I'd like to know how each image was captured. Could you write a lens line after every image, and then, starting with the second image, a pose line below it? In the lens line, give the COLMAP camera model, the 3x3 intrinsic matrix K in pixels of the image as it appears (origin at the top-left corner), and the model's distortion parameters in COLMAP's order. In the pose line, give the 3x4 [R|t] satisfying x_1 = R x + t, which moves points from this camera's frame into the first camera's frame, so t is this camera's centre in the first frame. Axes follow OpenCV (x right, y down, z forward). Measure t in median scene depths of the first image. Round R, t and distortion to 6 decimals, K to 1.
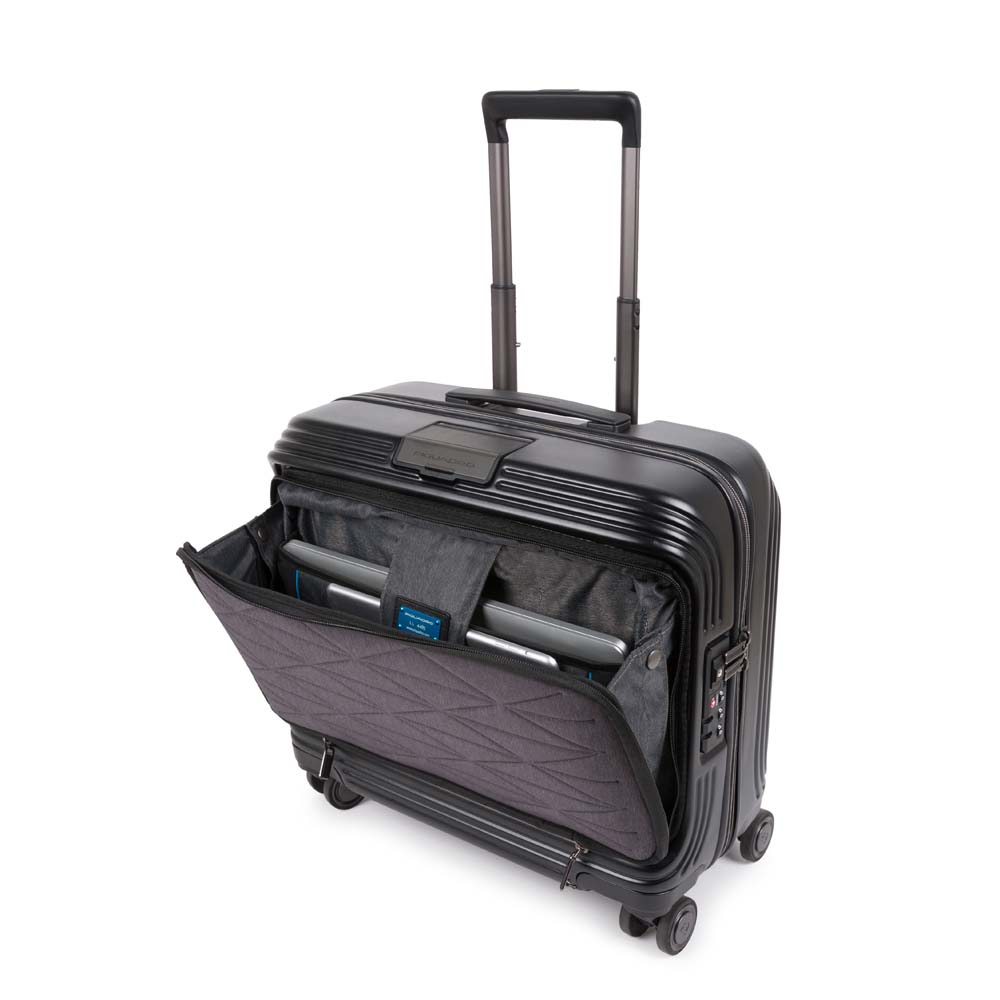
lens RADIAL K [[1226.3, 0, 500.0], [0, 1226.3, 500.0], [0, 0, 1]] dist [-0.001490, 0.003920]
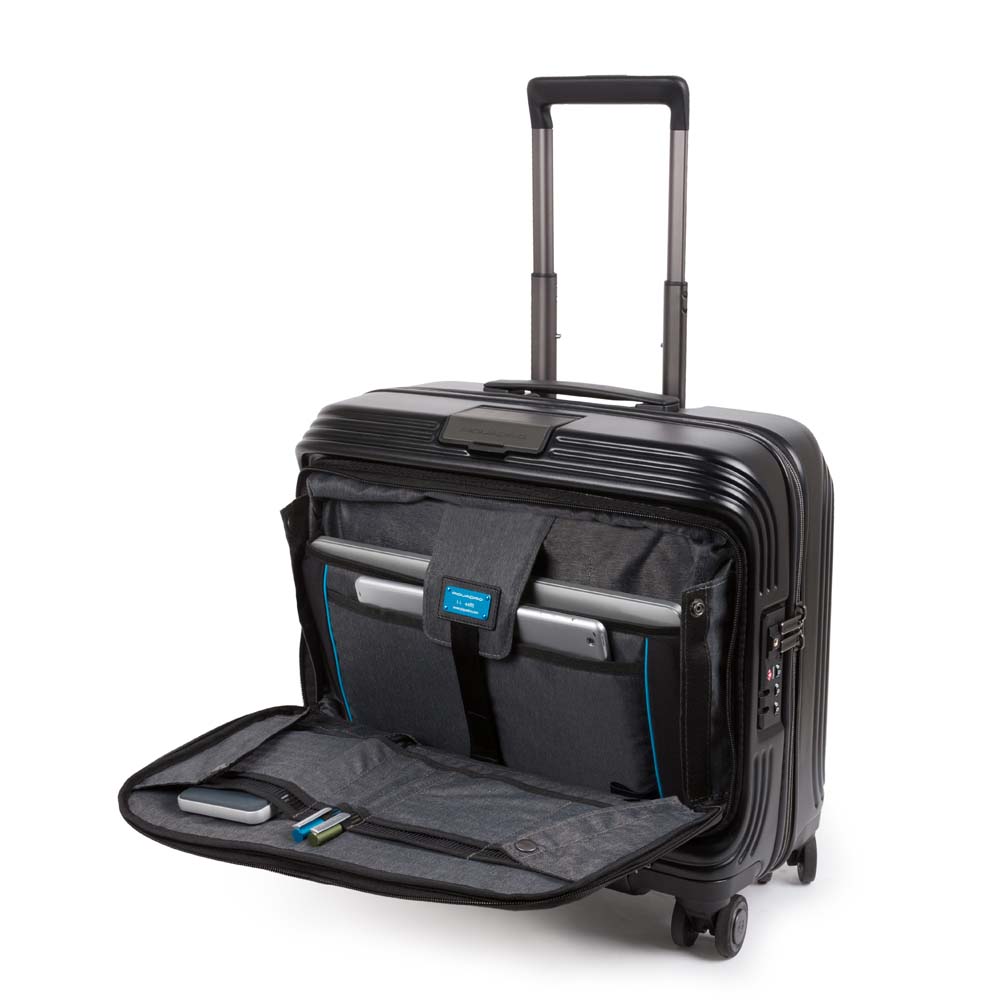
lens RADIAL K [[1775.0, 0, 500.0], [0, 1775.0, 500.0], [0, 0, 1]] dist [0.023585, -0.018011]
pose [[0.999256, 0.006251, 0.038062, -0.094728], [-0.001586, 0.992605, -0.121376, 0.193078], [-0.038540, 0.121225, 0.991877, -0.410594]]
